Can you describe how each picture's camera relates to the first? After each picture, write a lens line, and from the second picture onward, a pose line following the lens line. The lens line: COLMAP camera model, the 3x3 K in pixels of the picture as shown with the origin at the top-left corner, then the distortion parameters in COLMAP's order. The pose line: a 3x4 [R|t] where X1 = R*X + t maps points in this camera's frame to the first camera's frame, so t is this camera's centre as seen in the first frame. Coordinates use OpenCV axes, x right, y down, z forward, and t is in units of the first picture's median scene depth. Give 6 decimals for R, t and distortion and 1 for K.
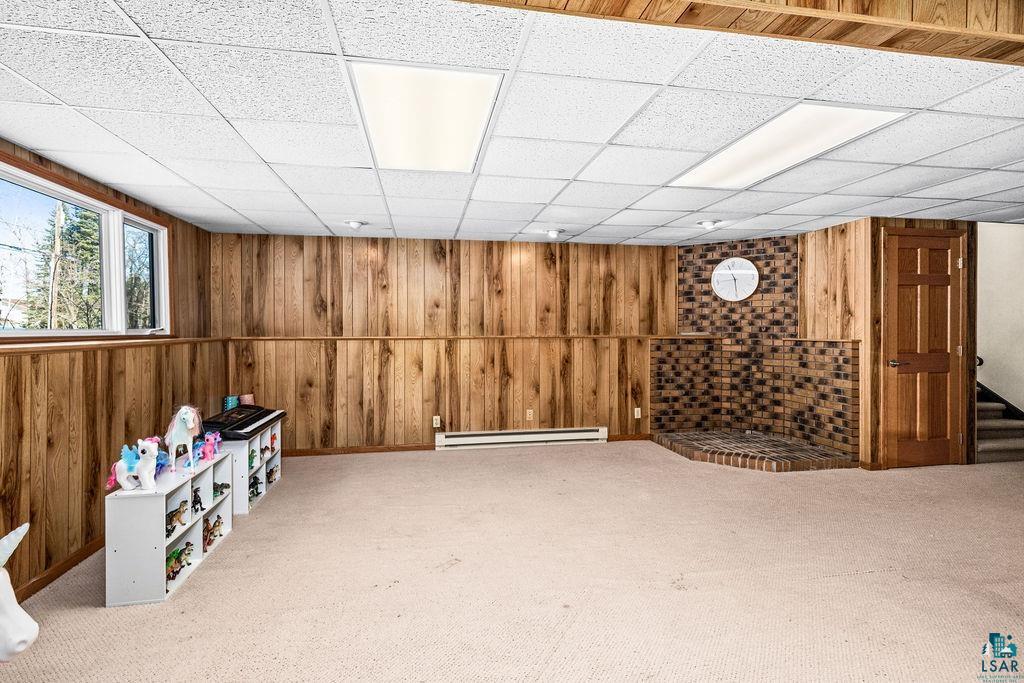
lens RADIAL K [[496.9, 0, 511.9], [0, 496.9, 334.2], [0, 0, 1]] dist [0.004818, 0.001804]
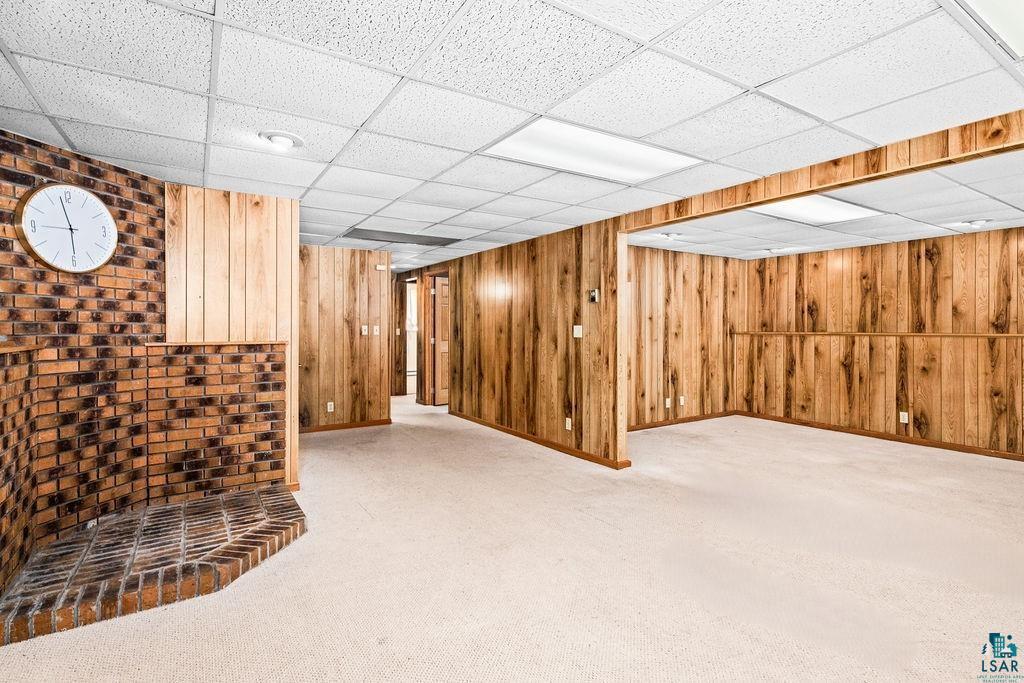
lens RADIAL K [[496.9, 0, 516.5], [0, 496.9, 327.7], [0, 0, 1]] dist [0.004818, 0.001804]
pose [[-0.383913, 0.003761, 0.923362, -0.192339], [0.013114, 0.999913, 0.001380, -0.005982], [-0.923276, 0.012638, -0.383929, 0.806790]]
